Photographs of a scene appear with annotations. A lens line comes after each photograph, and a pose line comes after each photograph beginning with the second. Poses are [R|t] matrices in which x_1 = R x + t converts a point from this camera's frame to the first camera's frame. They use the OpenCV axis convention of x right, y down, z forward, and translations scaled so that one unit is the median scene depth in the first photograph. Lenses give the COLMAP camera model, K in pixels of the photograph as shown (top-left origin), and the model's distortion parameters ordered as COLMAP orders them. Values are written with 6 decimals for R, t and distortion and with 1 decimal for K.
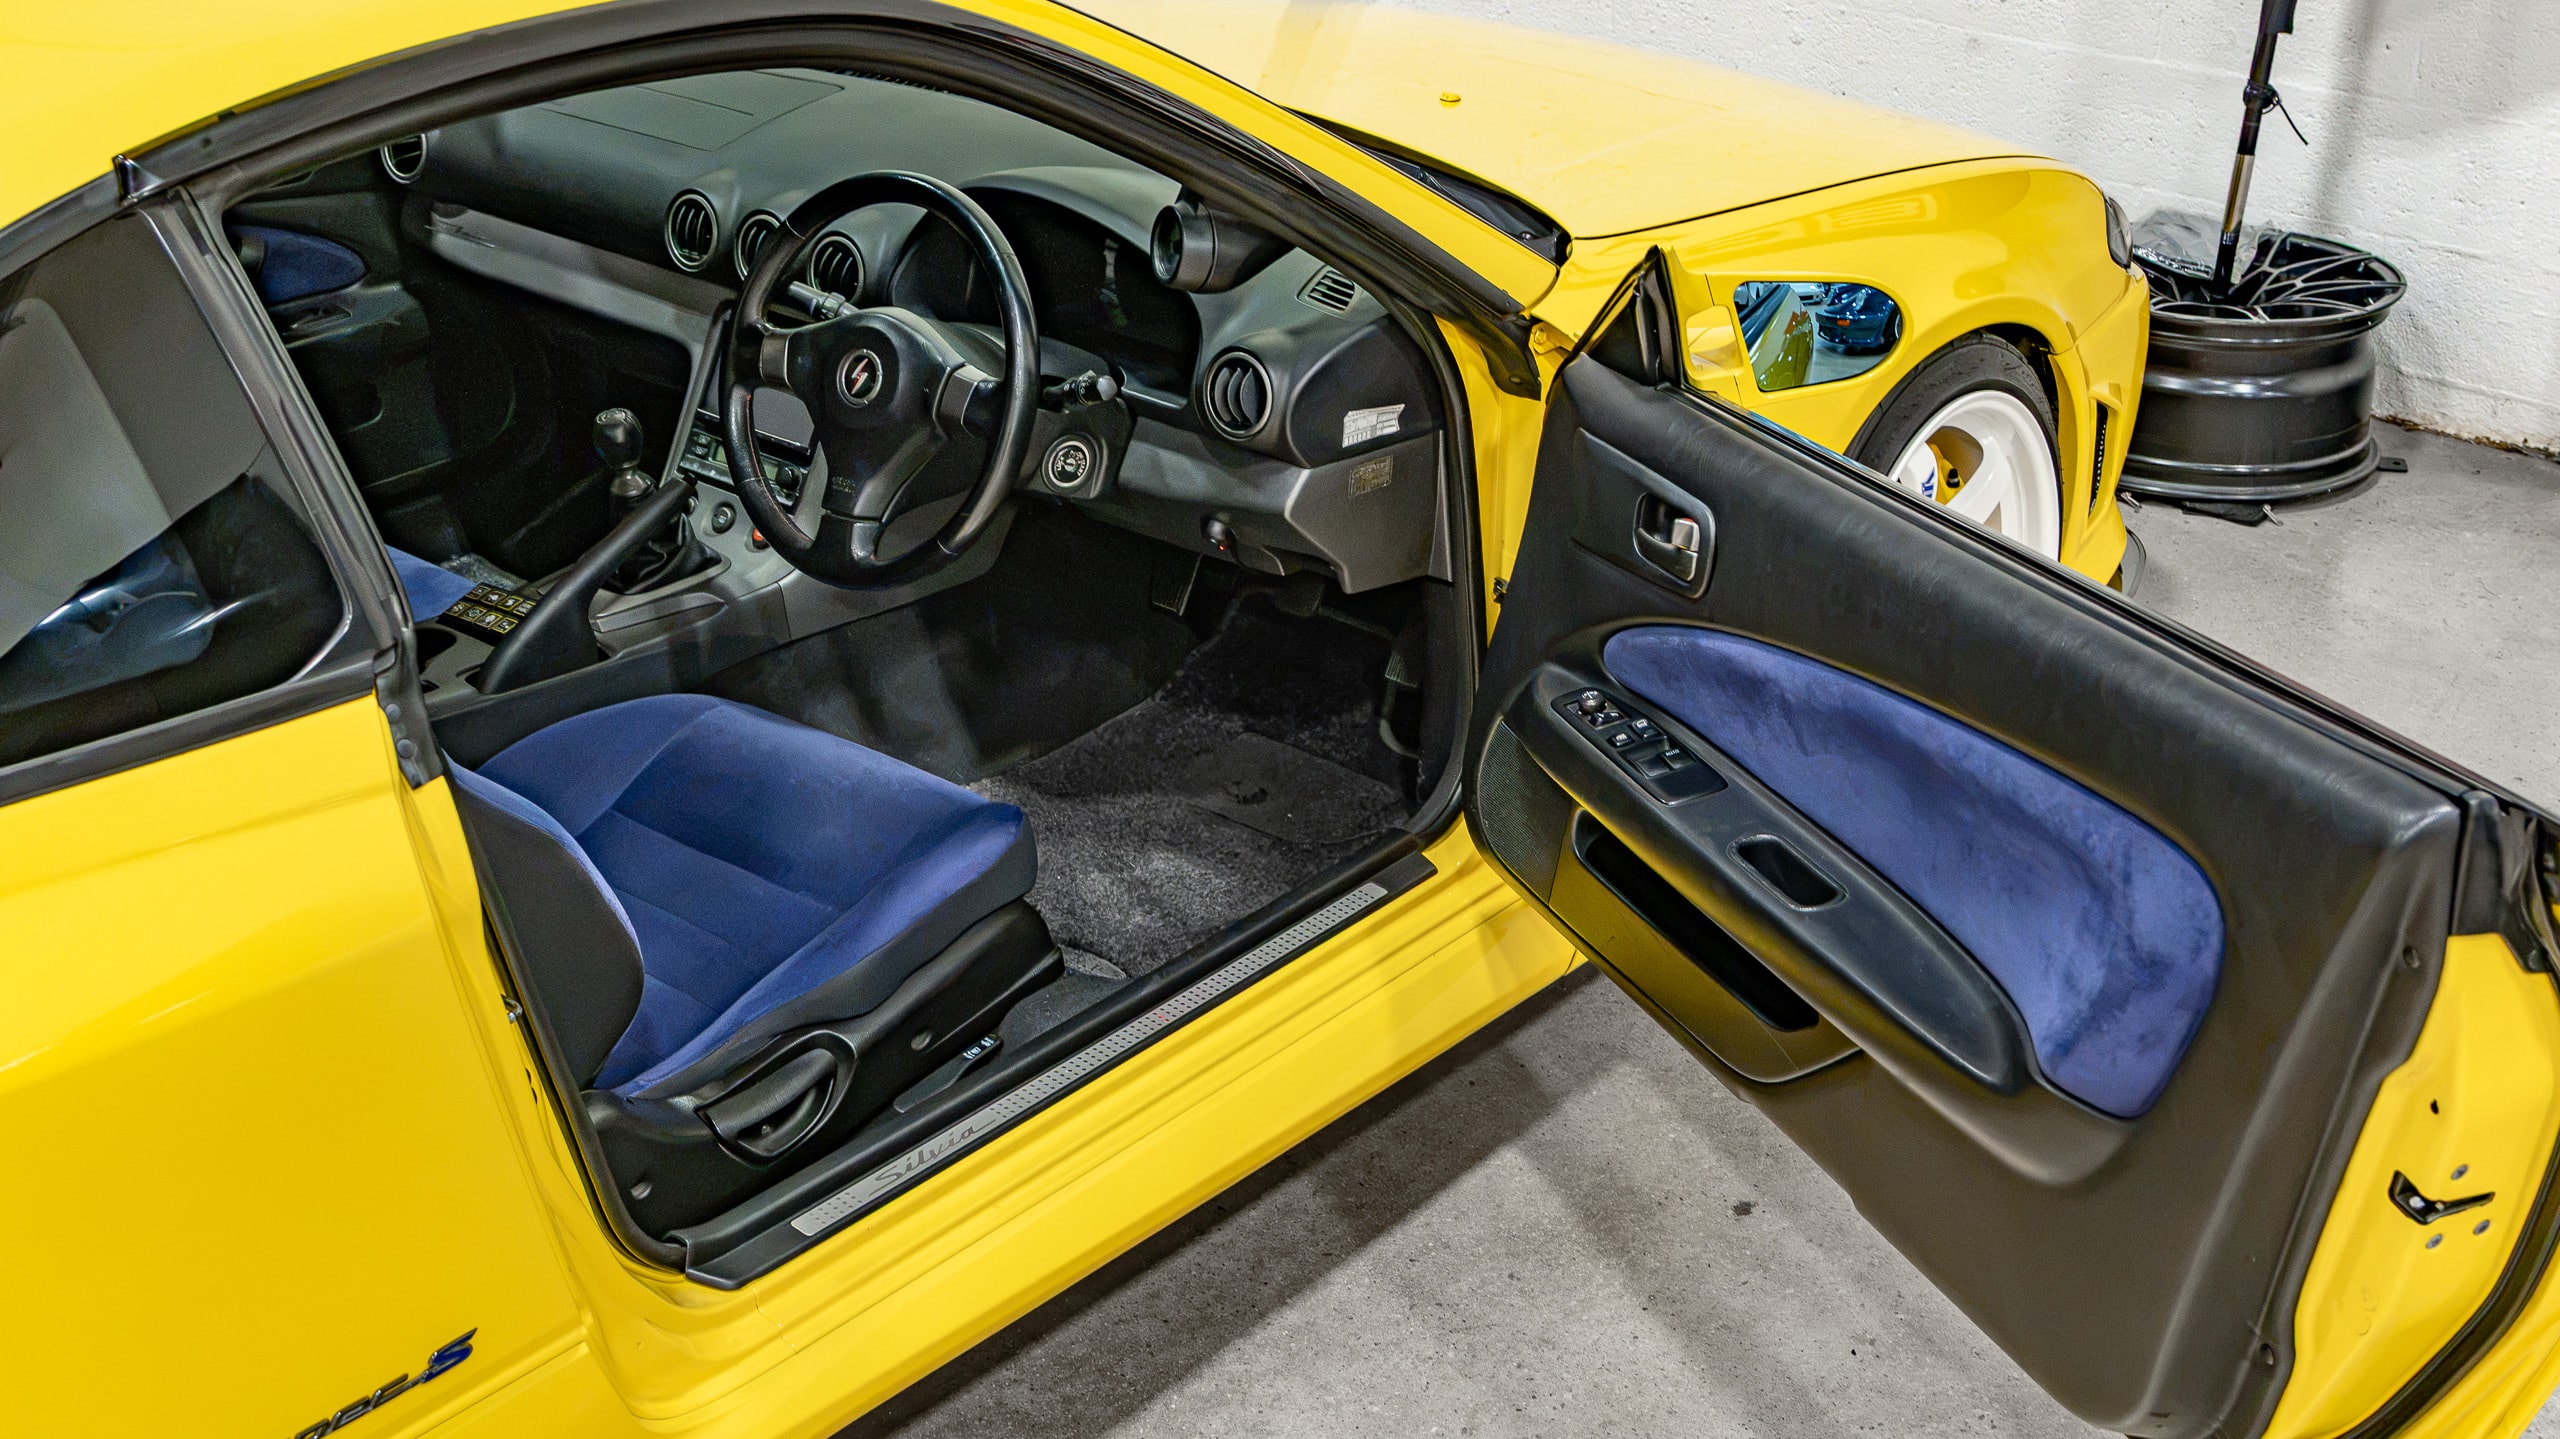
lens RADIAL K [[3183.7, 0, 1280.0], [0, 3183.7, 719.5], [0, 0, 1]] dist [0.004283, 0.034238]
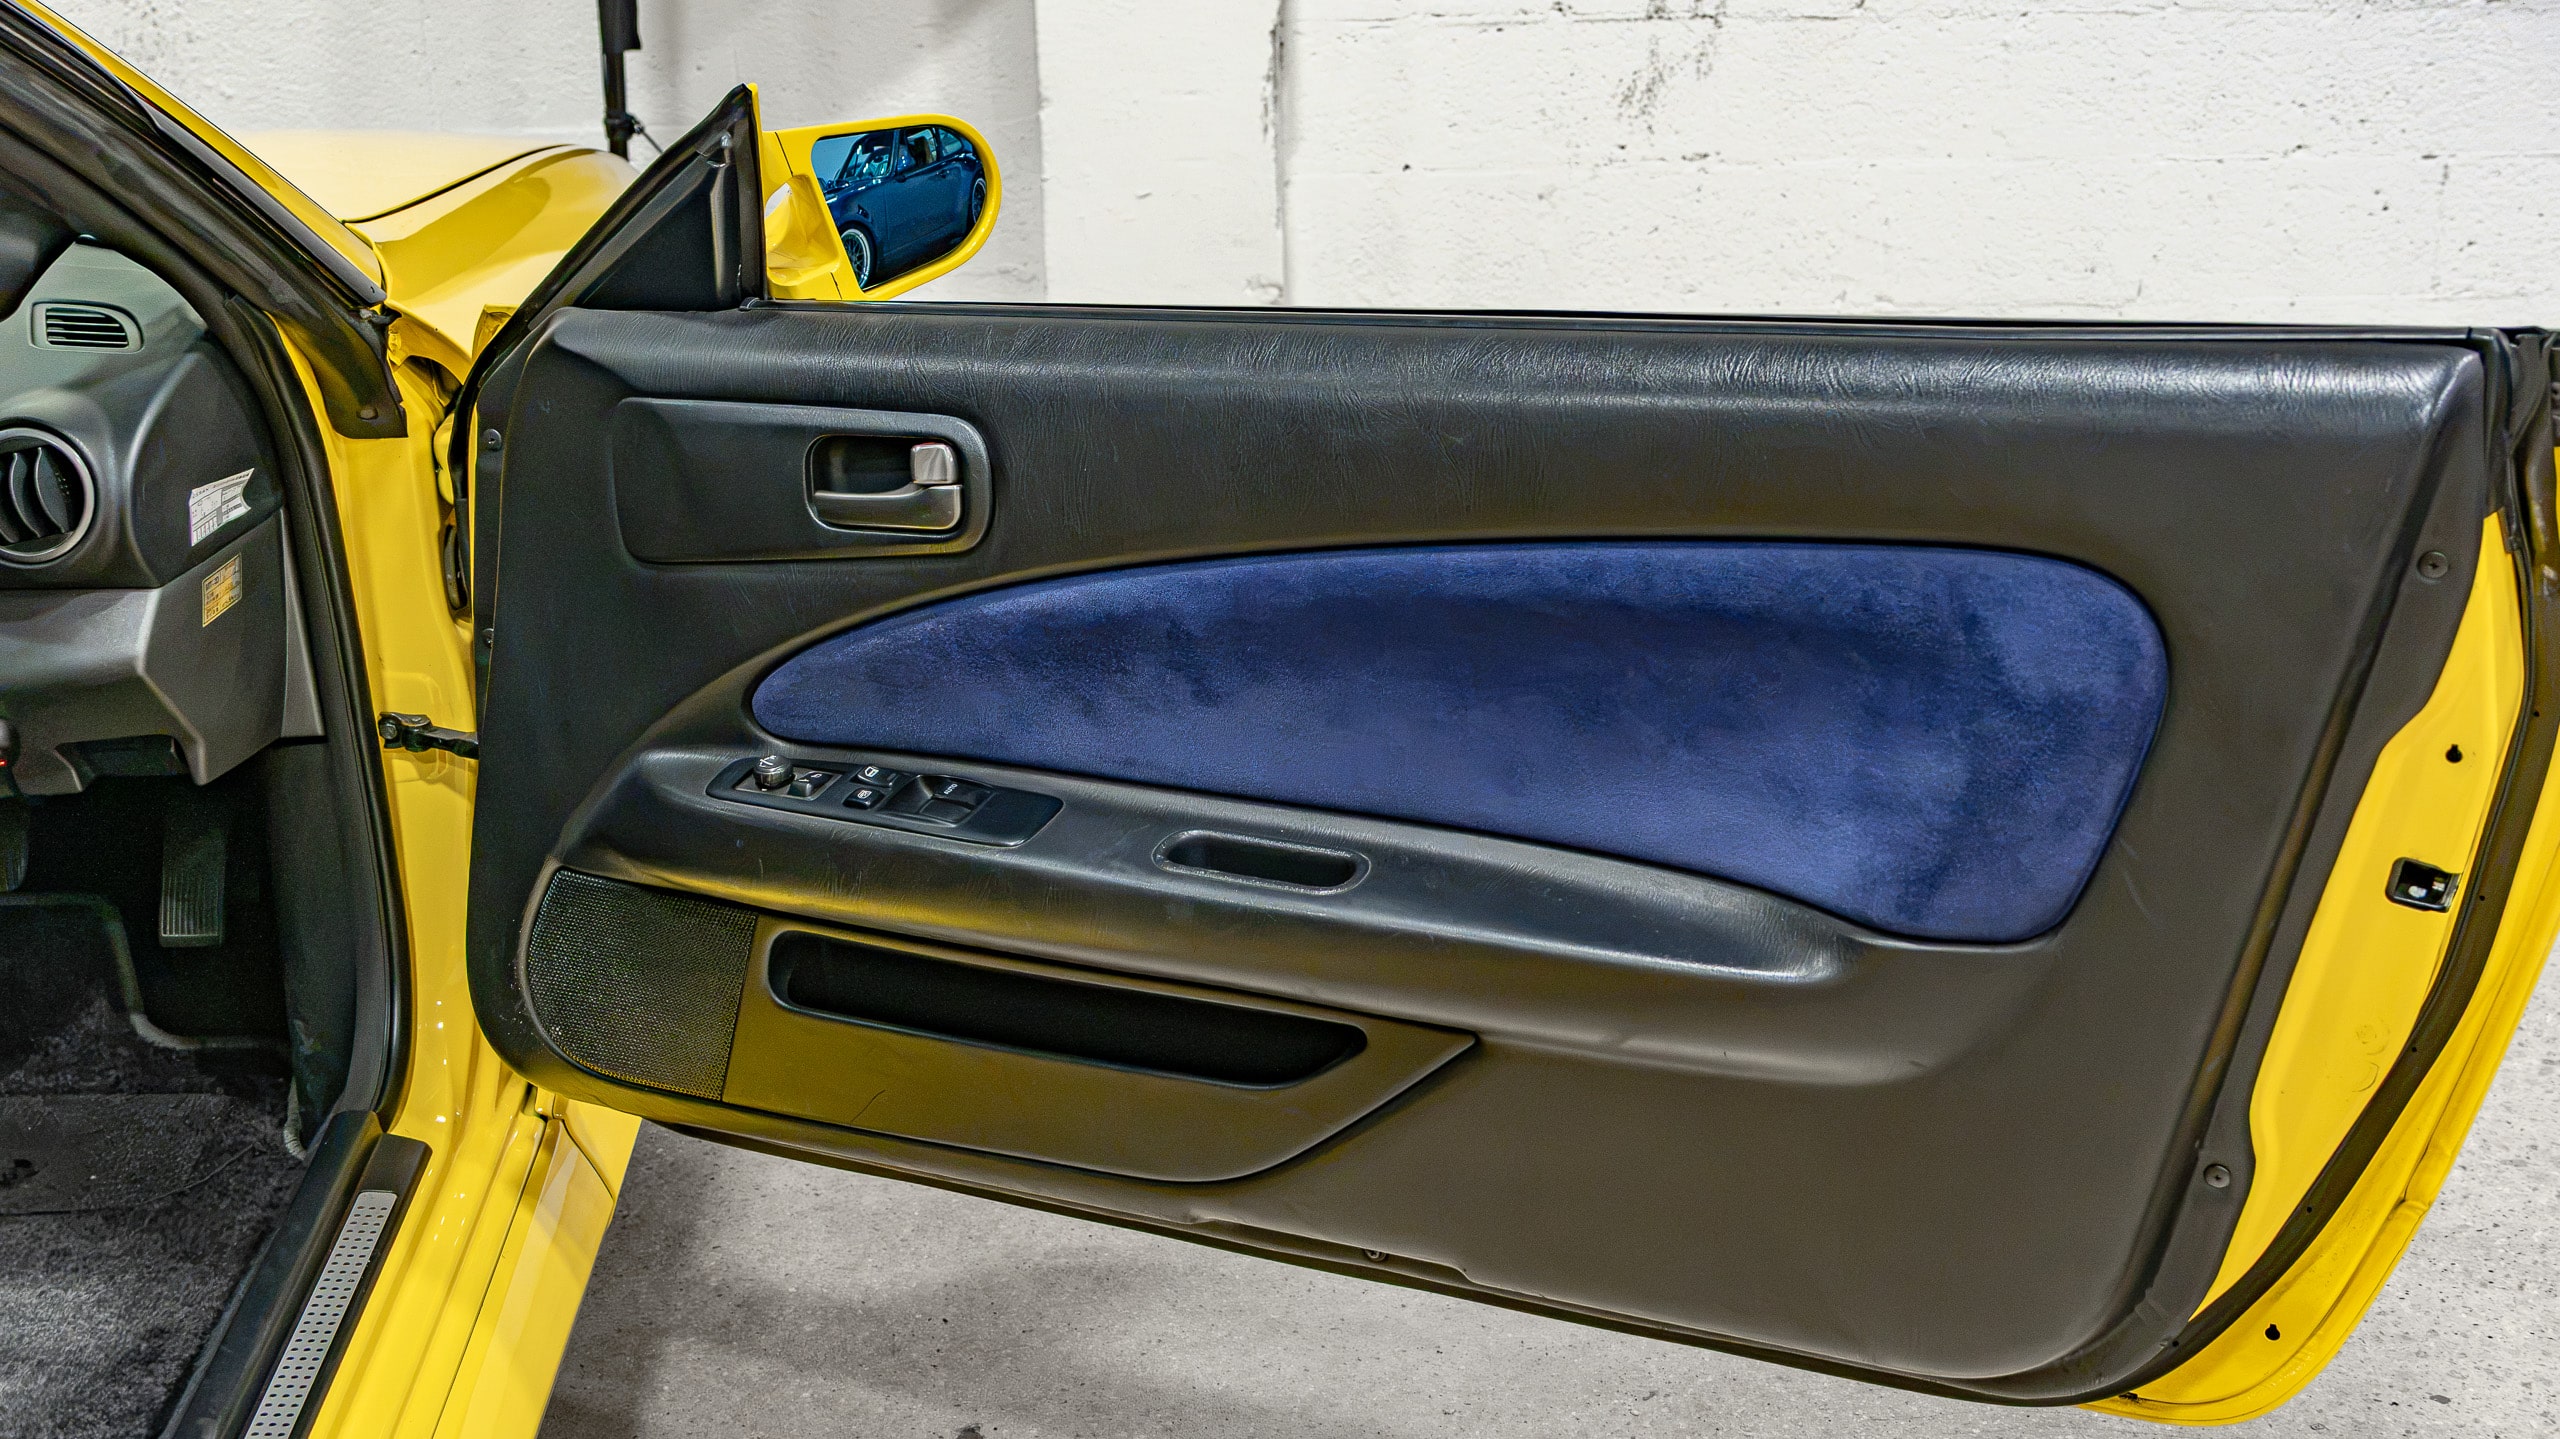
lens RADIAL K [[3148.3, 0, 1271.2], [0, 3148.3, 736.5], [0, 0, 1]] dist [-0.001094, 0.001951]
pose [[0.739699, -0.253420, 0.623397, -0.230751], [0.309488, 0.950708, 0.019251, 0.007240], [-0.597548, 0.178694, 0.781668, 0.377792]]
